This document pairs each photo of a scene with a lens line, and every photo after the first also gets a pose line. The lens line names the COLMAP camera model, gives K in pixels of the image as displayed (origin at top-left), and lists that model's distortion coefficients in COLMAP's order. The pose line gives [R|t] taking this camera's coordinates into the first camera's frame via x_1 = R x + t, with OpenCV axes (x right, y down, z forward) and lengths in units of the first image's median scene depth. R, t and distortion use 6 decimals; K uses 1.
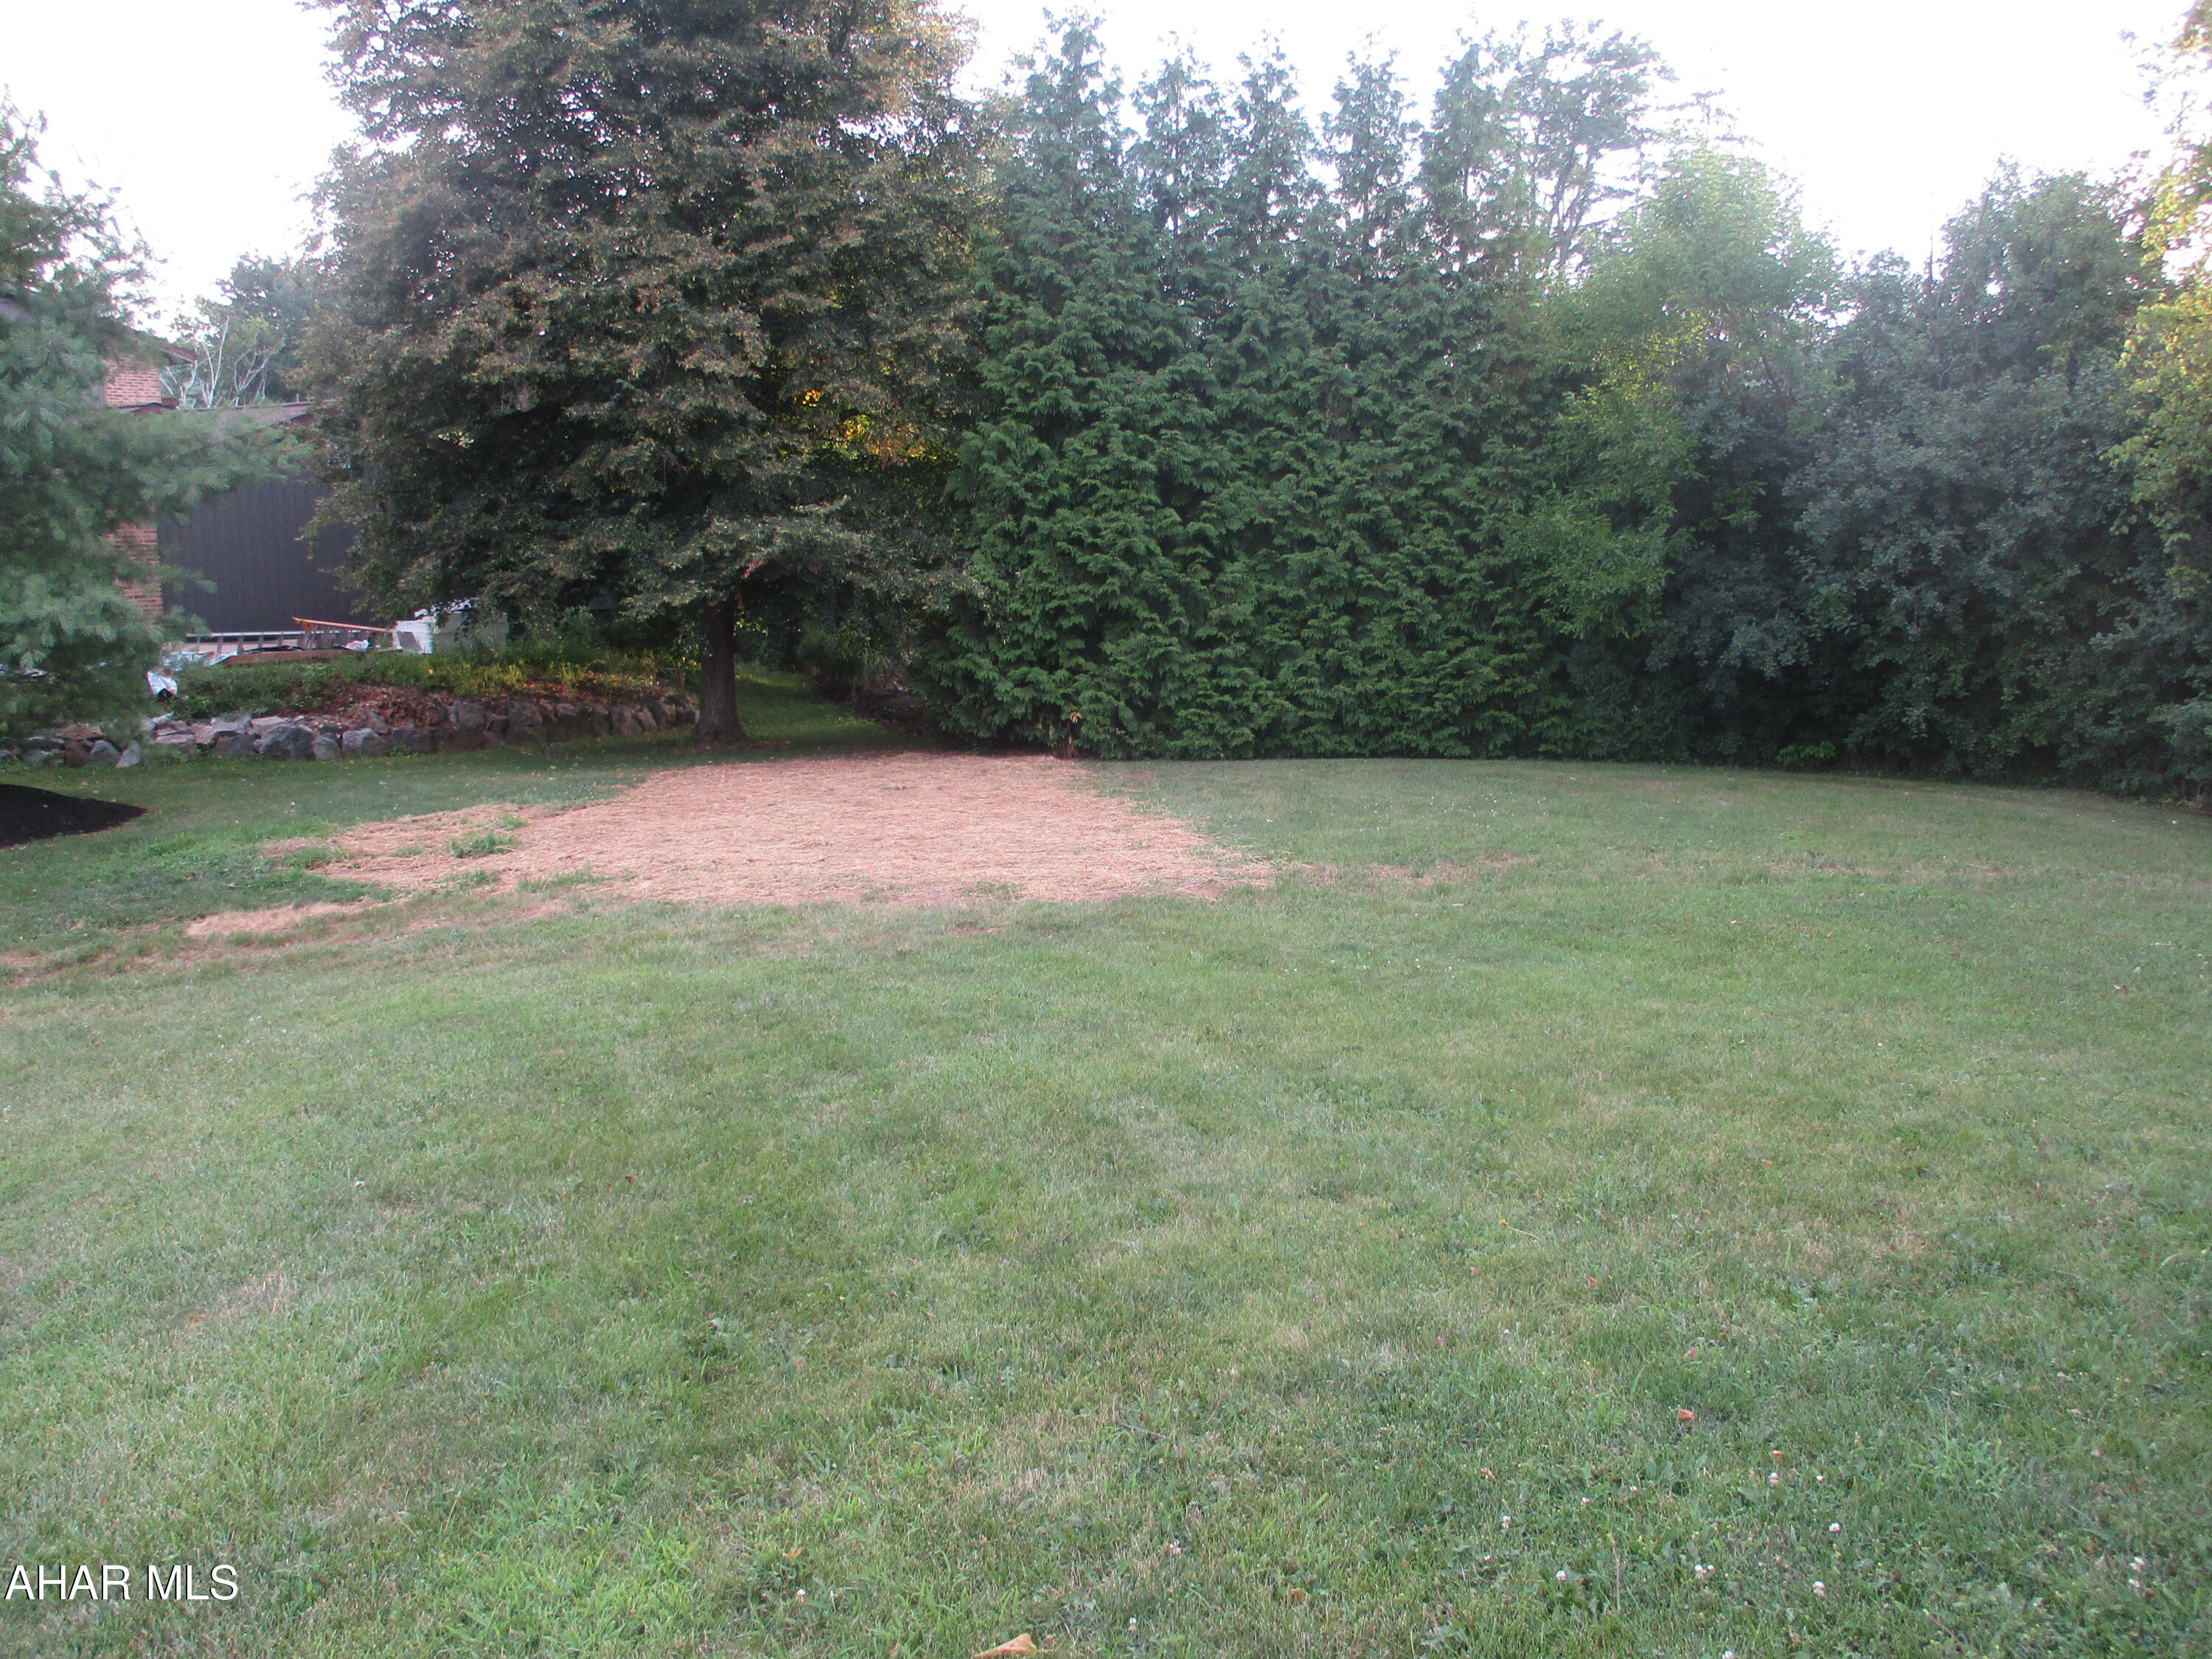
lens RADIAL K [[1841.5, 0, 1100.0], [0, 1841.5, 826.1], [0, 0, 1]] dist [-0.022230, 0.001155]
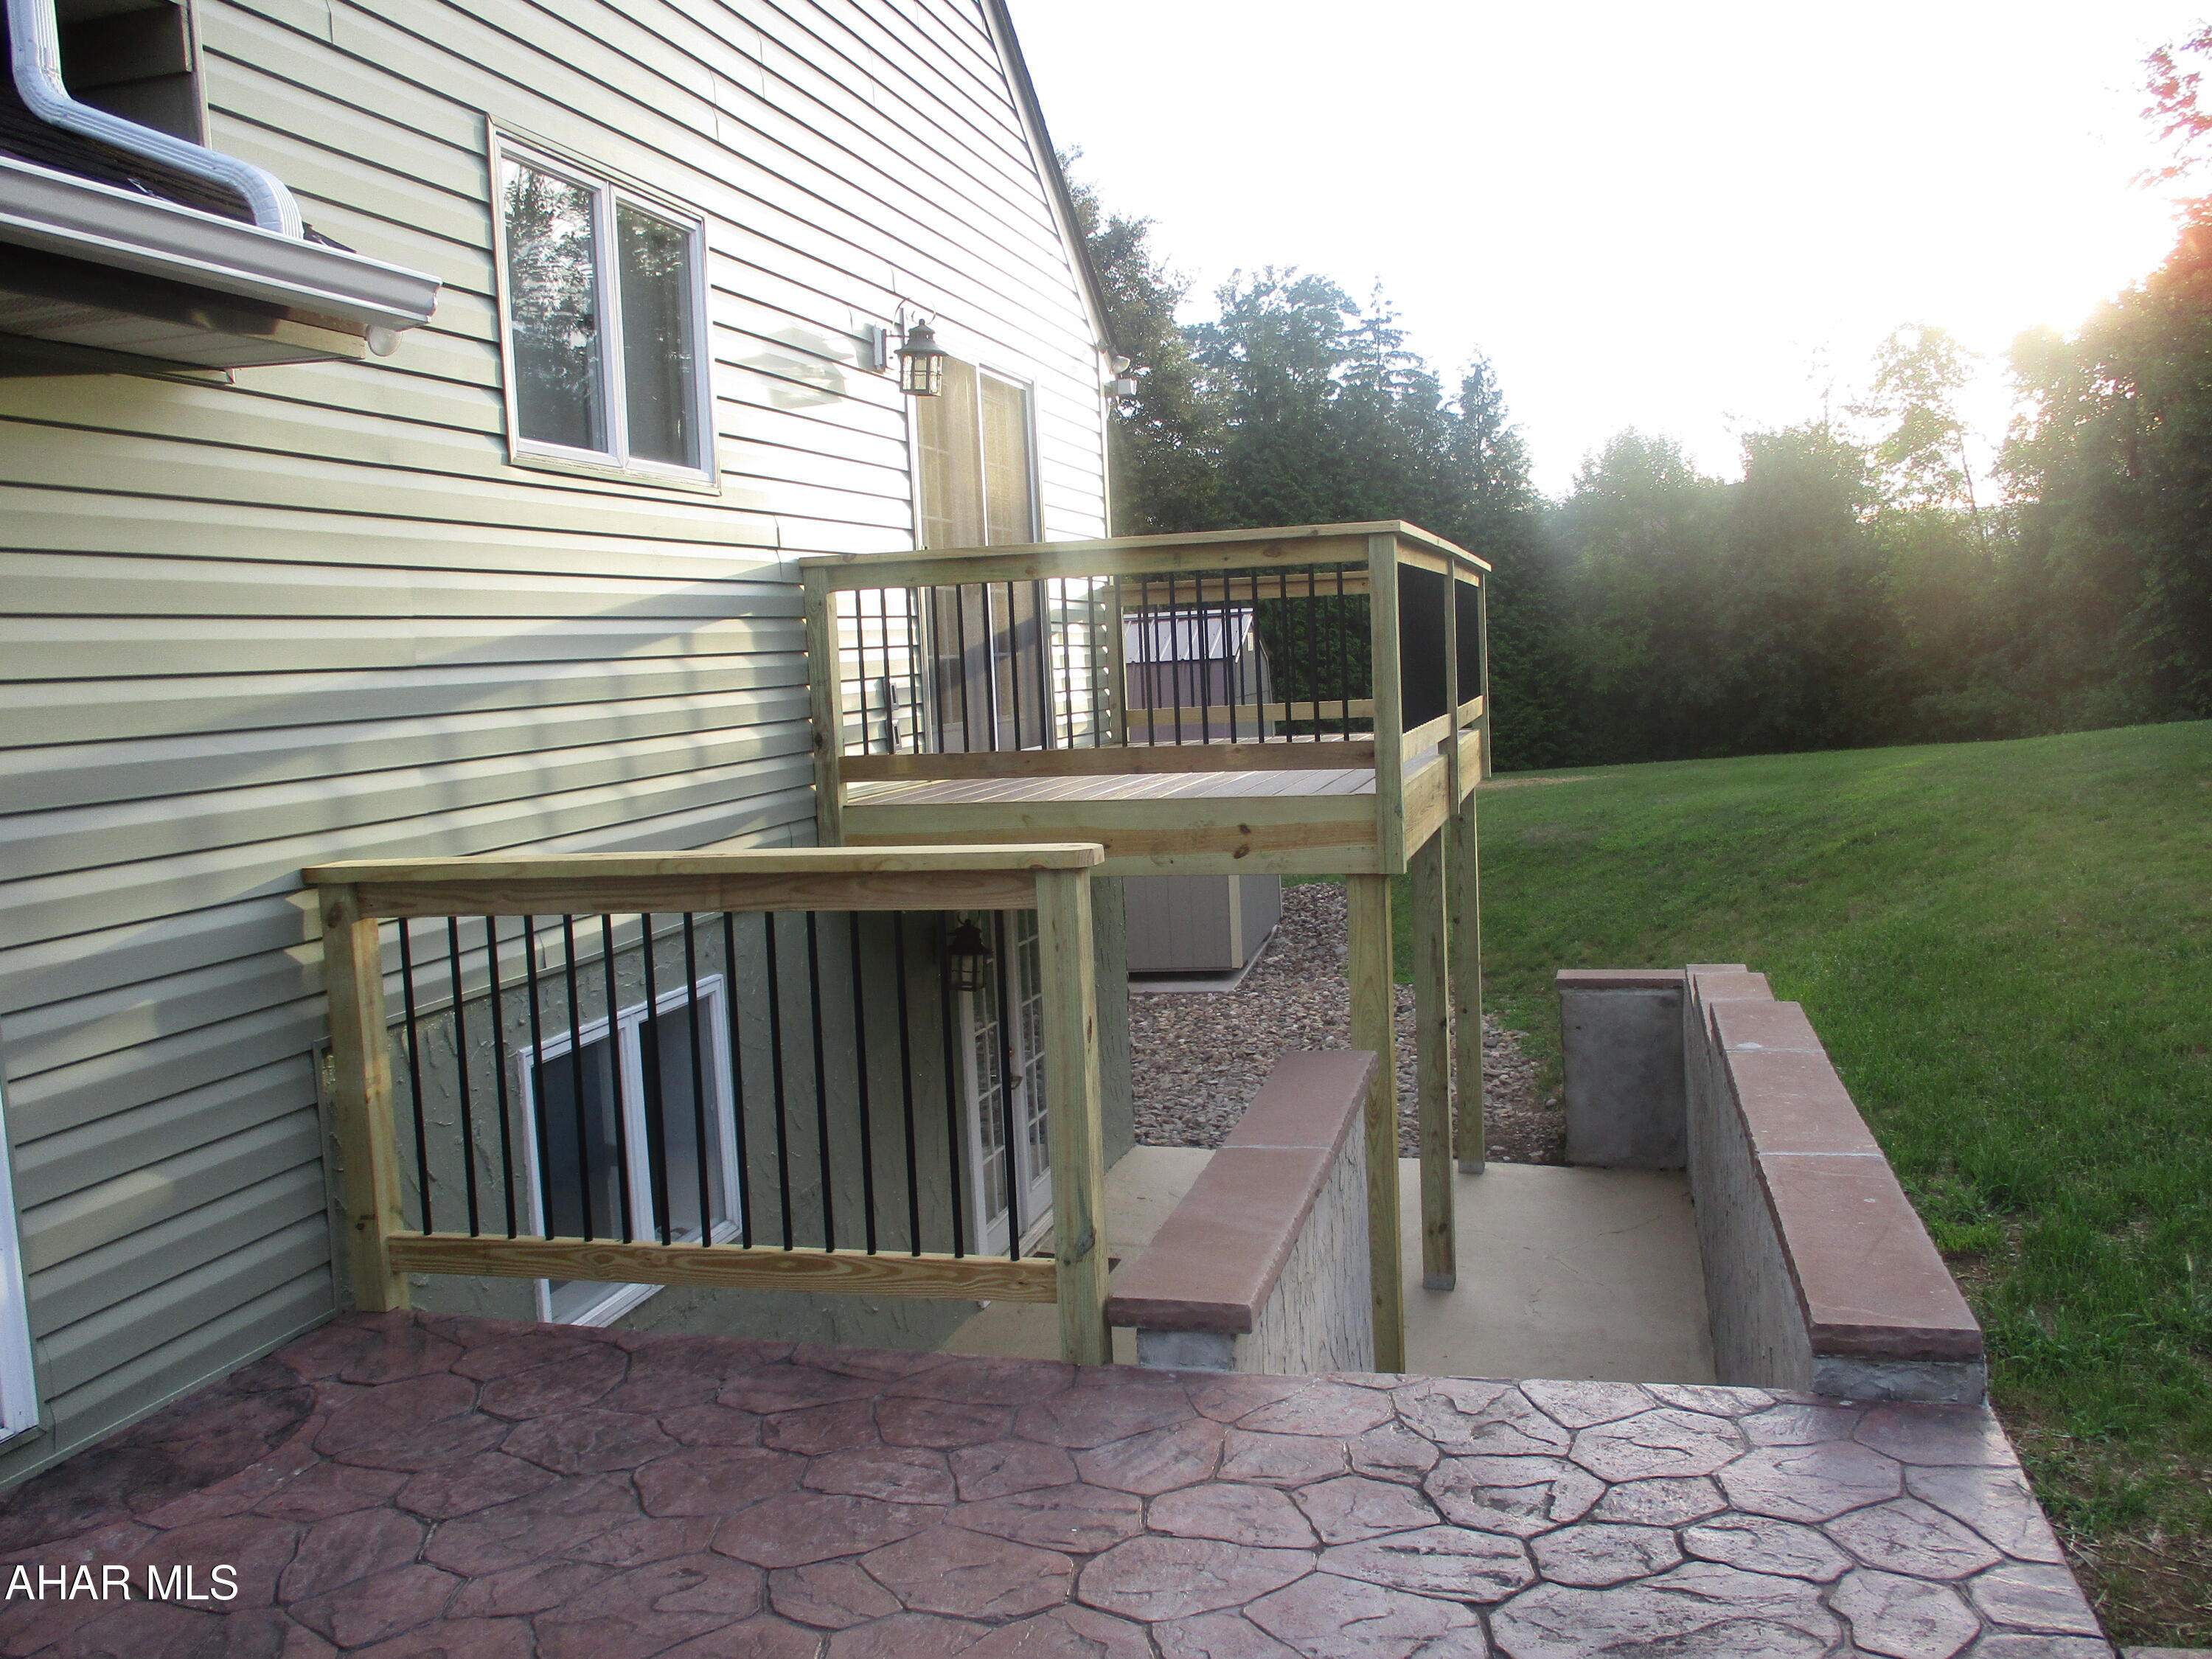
lens RADIAL K [[1841.5, 0, 1112.1], [0, 1841.5, 828.2], [0, 0, 1]] dist [-0.022230, 0.001155]
pose [[0.967794, -0.081152, 0.238307, -0.604448], [0.101037, 0.992243, -0.072431, 0.103511], [-0.230580, 0.094176, 0.968485, -0.590936]]
